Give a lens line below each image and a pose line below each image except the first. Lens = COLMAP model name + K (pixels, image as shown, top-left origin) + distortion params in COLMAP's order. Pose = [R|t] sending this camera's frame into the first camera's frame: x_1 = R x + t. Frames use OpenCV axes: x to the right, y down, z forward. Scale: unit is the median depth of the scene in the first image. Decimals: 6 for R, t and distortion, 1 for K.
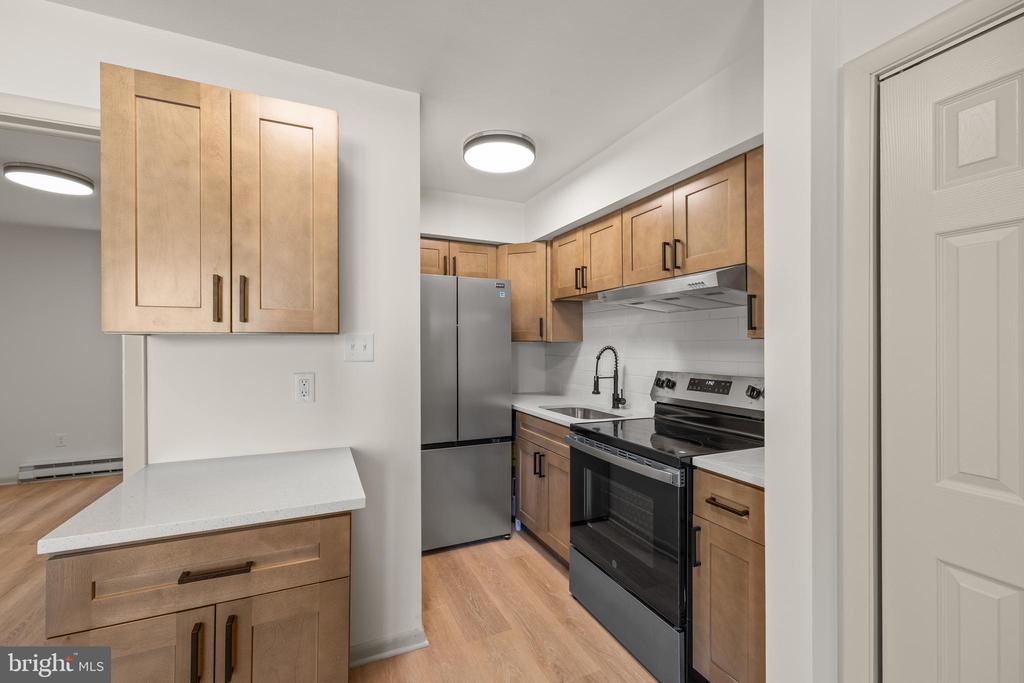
lens RADIAL K [[454.1, 0, 486.7], [0, 454.1, 344.1], [0, 0, 1]] dist [0.000704, -0.001003]
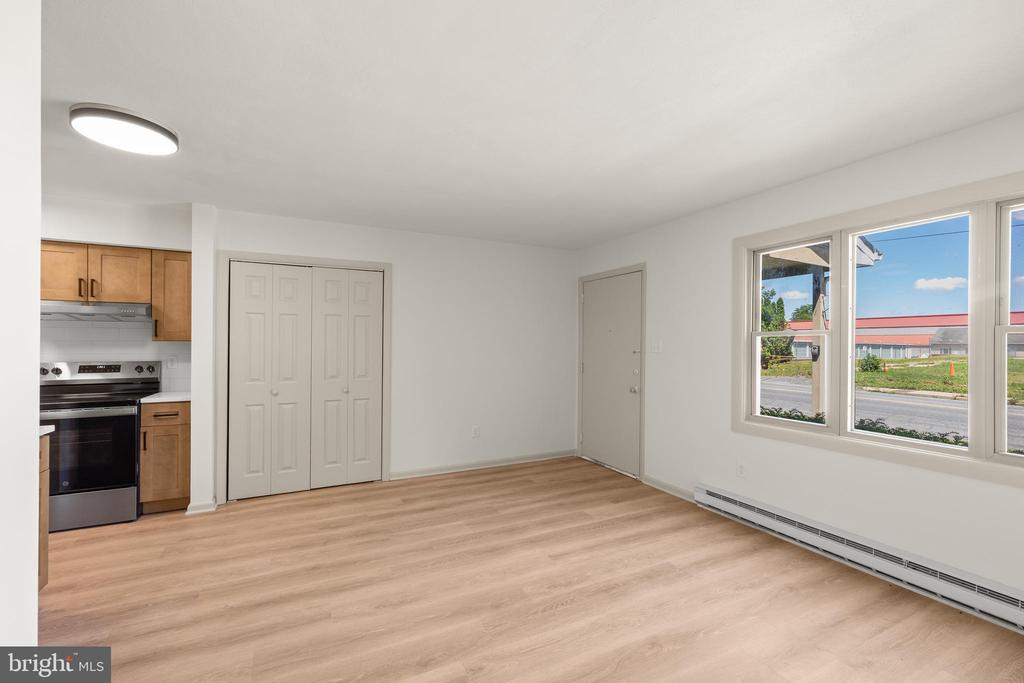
lens RADIAL K [[423.6, 0, 507.0], [0, 423.6, 340.4], [0, 0, 1]] dist [-0.013326, 0.001467]
pose [[-0.102584, 0.011395, 0.994659, -1.154235], [0.001124, 0.999935, -0.011340, 0.007730], [-0.994724, -0.000045, -0.102590, -0.314623]]
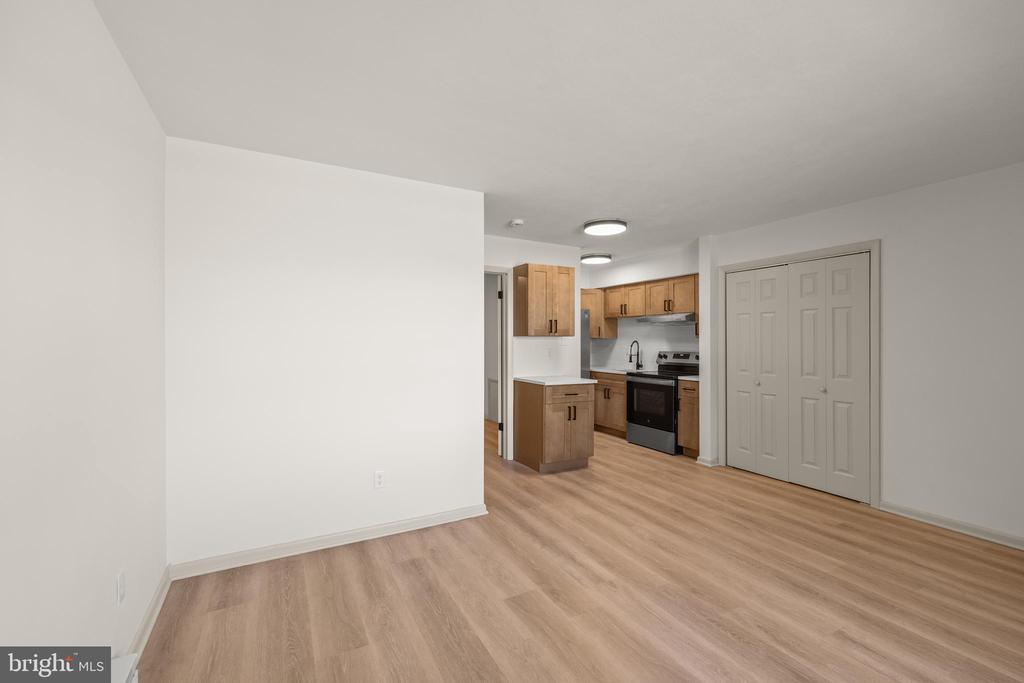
lens RADIAL K [[454.1, 0, 502.7], [0, 454.1, 337.5], [0, 0, 1]] dist [0.000704, -0.001003]
pose [[0.993908, 0.004266, 0.110128, -0.770203], [-0.003447, 0.999965, -0.007623, 0.010785], [-0.110157, 0.007197, 0.993888, -1.393544]]
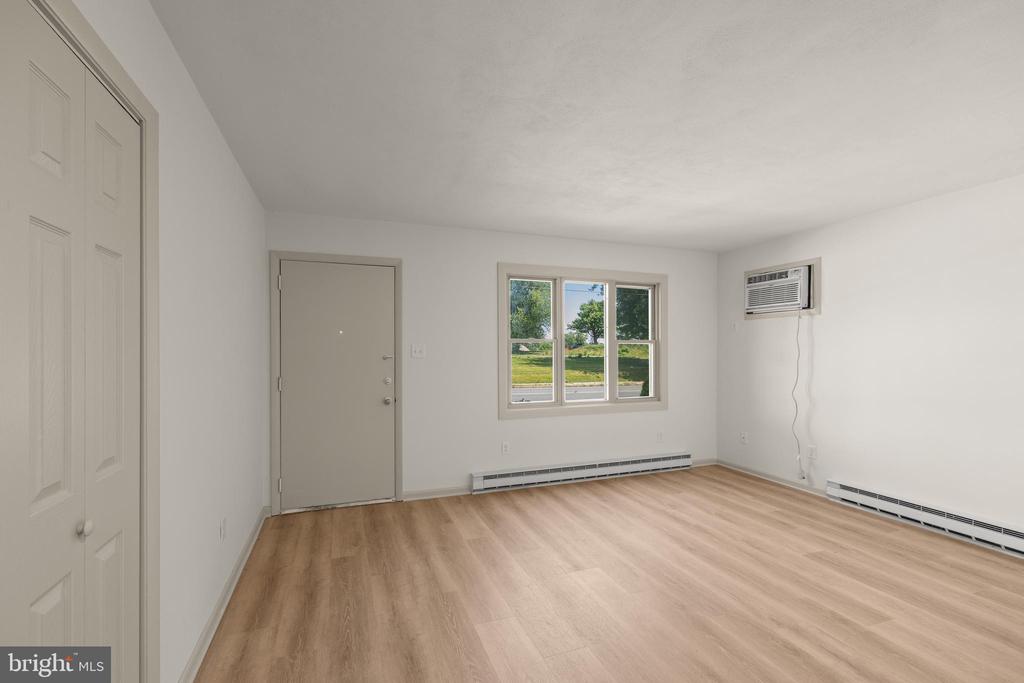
lens RADIAL K [[423.6, 0, 510.4], [0, 423.6, 346.1], [0, 0, 1]] dist [-0.013326, 0.001467]
pose [[-0.999595, 0.008786, 0.027063, 0.146966], [0.008552, 0.999925, -0.008757, 0.011616], [-0.027137, -0.008522, -0.999595, 0.568840]]
